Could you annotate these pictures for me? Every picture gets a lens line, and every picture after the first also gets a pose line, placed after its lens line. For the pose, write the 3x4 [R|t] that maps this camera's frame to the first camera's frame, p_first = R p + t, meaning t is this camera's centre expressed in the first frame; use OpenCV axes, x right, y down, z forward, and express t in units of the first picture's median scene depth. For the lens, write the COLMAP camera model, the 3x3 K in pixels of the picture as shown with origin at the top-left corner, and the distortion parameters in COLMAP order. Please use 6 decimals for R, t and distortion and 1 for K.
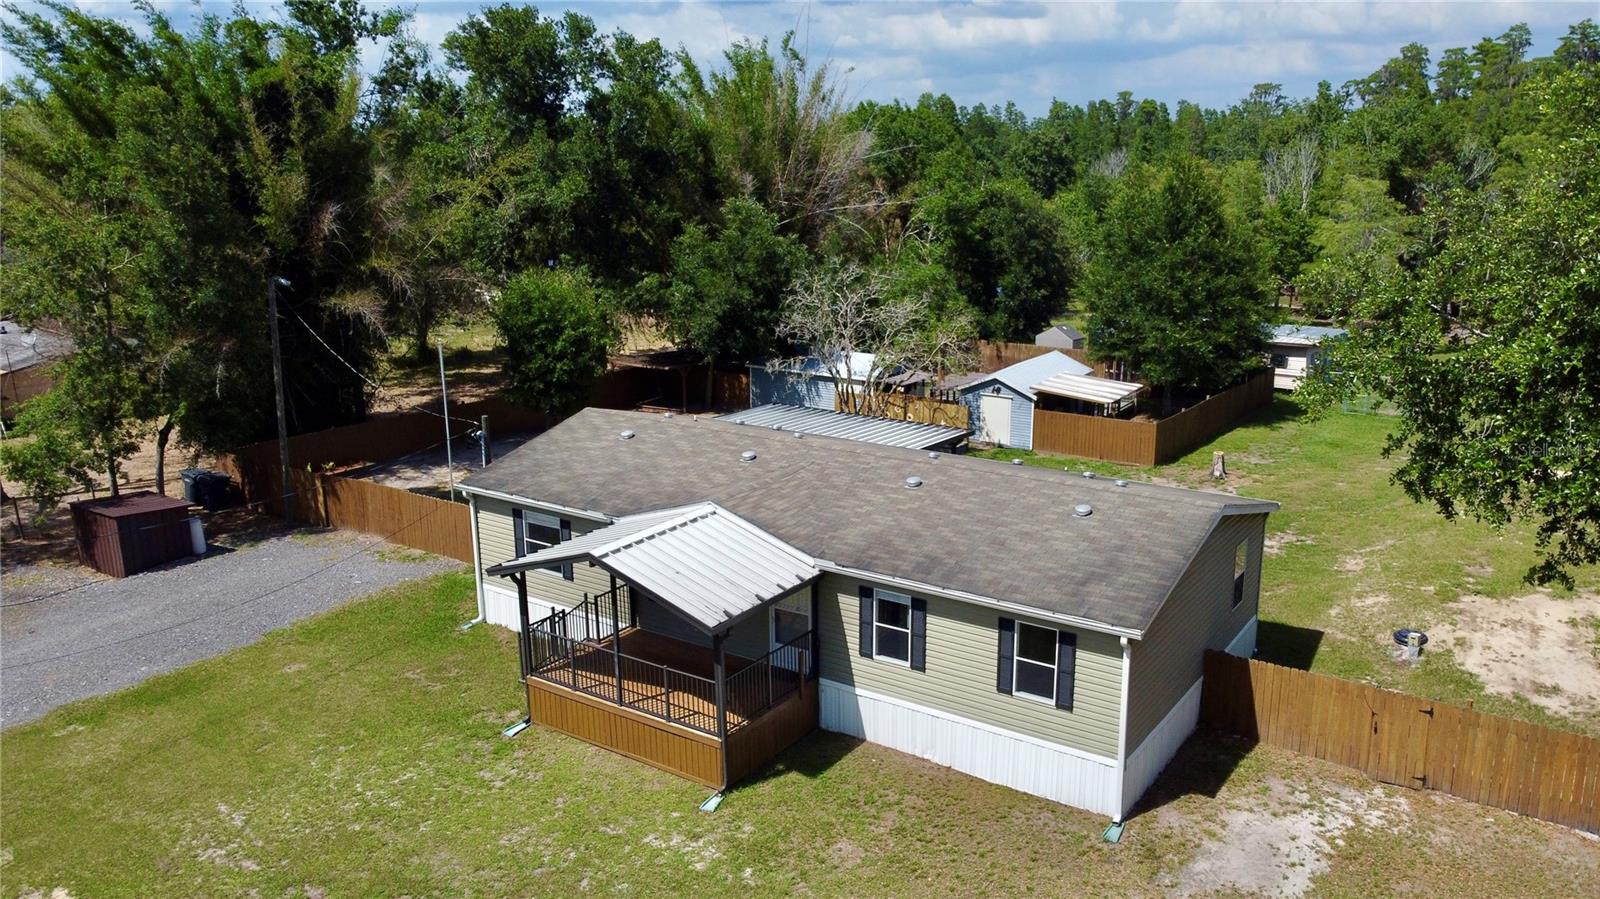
lens RADIAL K [[1220.9, 0, 800.0], [0, 1220.9, 449.5], [0, 0, 1]] dist [-0.001180, -0.000049]
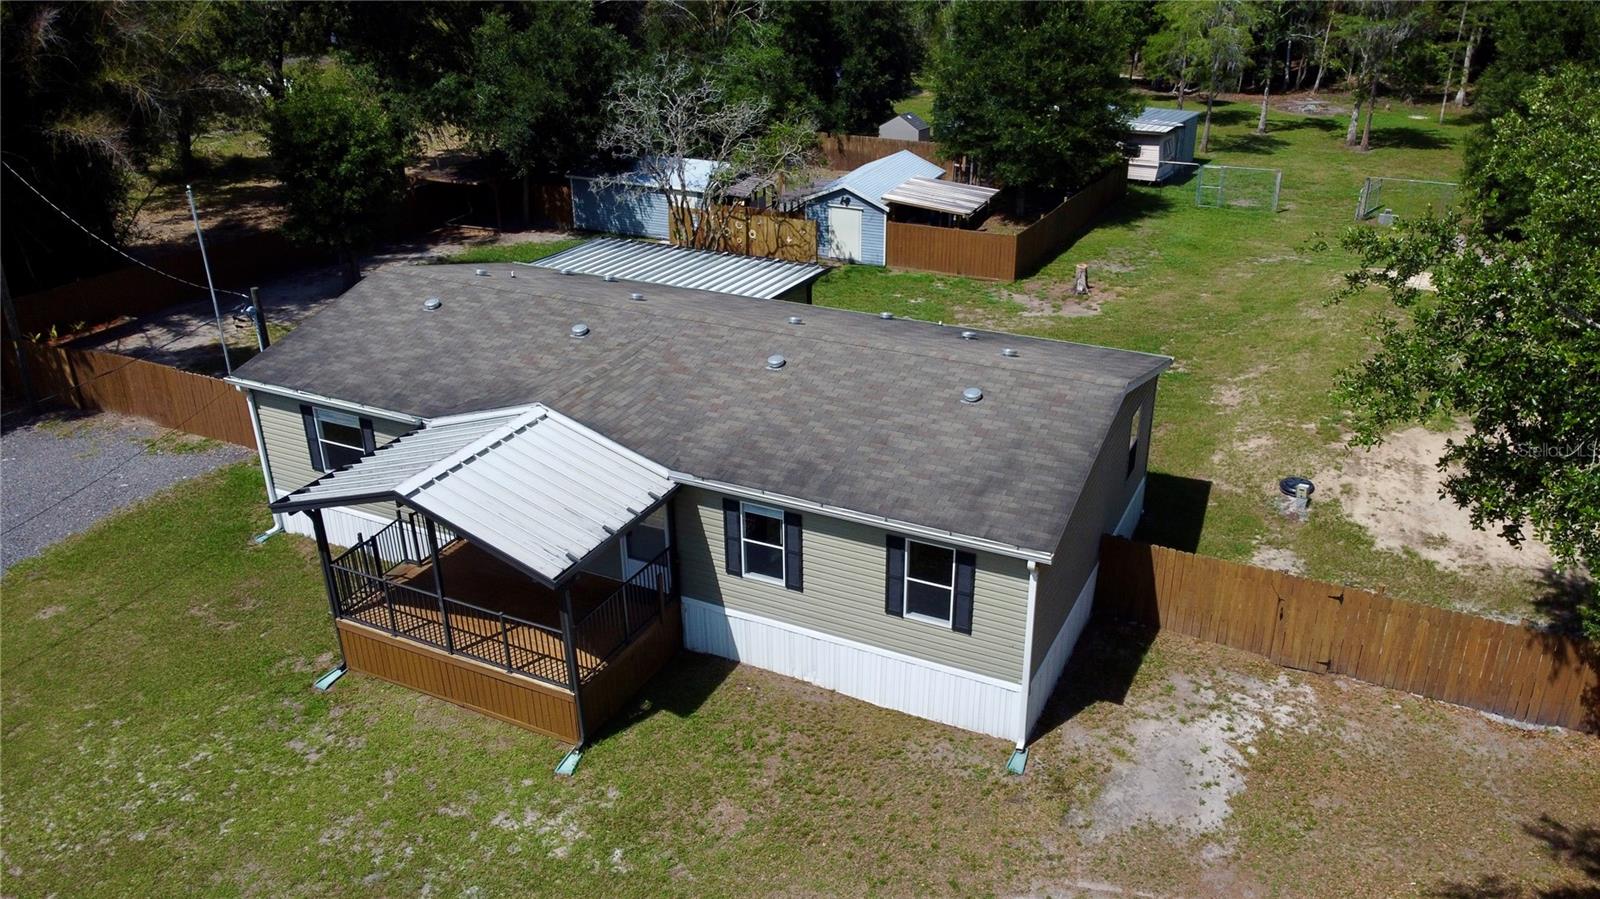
lens RADIAL K [[1221.4, 0, 800.4], [0, 1221.4, 453.6], [0, 0, 1]] dist [-0.006708, 0.003723]
pose [[0.989545, -0.062806, 0.129832, -0.006580], [0.036864, 0.980443, 0.193319, -0.077401], [-0.139435, -0.186512, 0.972508, 0.145829]]
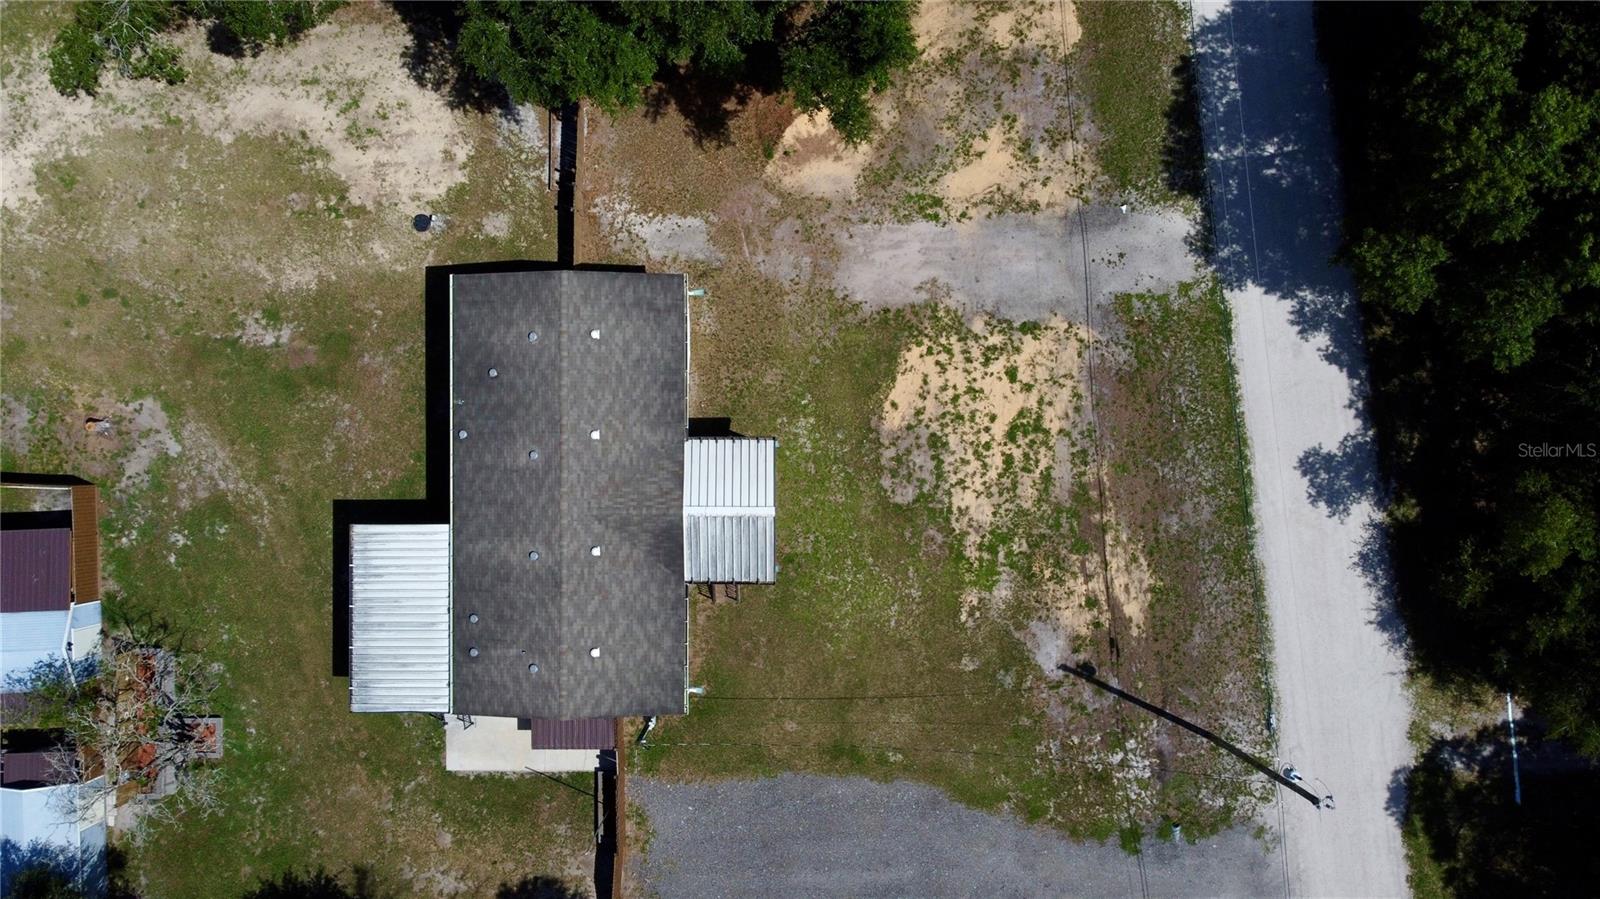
lens RADIAL K [[1238.7, 0, 820.1], [0, 1238.7, 456.9], [0, 0, 1]] dist [-0.011927, -0.001691]
pose [[-0.571675, -0.820464, 0.005151, -0.132018], [0.192859, -0.128271, 0.972806, -1.692288], [-0.797492, 0.557123, 0.231563, 0.344803]]
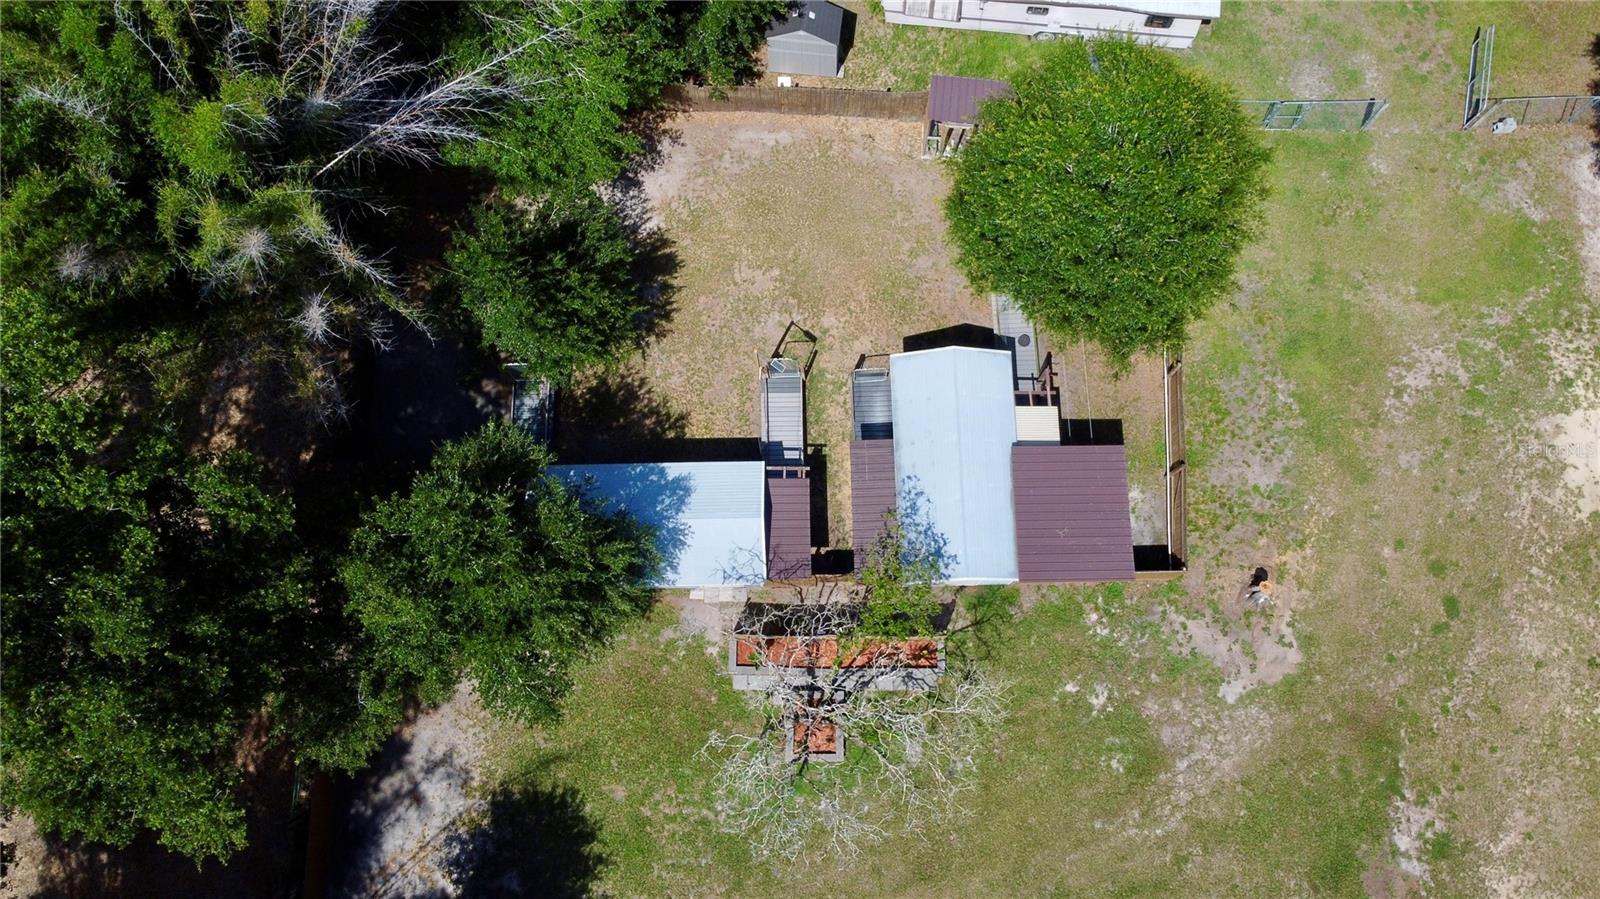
lens RADIAL K [[1180.3, 0, 800.0], [0, 1180.3, 449.5], [0, 0, 1]] dist [-0.004072, 0.003330]
pose [[0.829624, -0.546611, 0.113754, 0.086022], [0.141672, 0.403172, 0.904091, -1.322427], [-0.540049, -0.733941, 0.411921, 1.554609]]
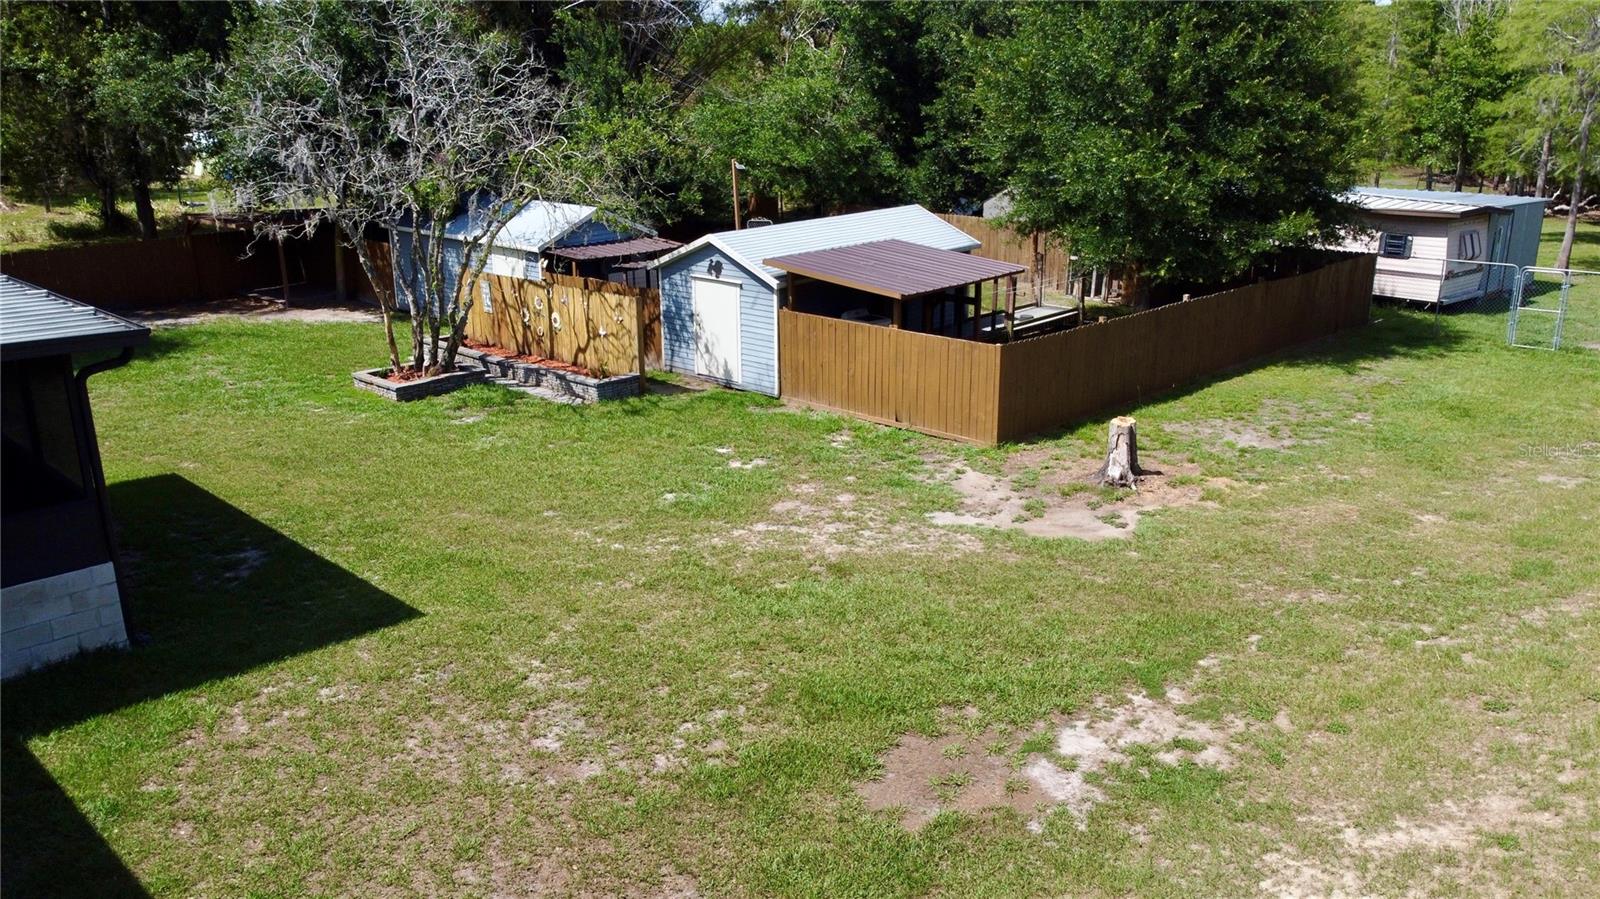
lens RADIAL K [[1220.9, 0, 800.0], [0, 1220.9, 449.5], [0, 0, 1]] dist [-0.001180, -0.000049]
pose [[0.987353, 0.047509, -0.151251, 0.508217], [-0.038677, 0.997400, 0.060808, -0.014358], [0.153747, -0.054189, 0.986623, 0.990253]]
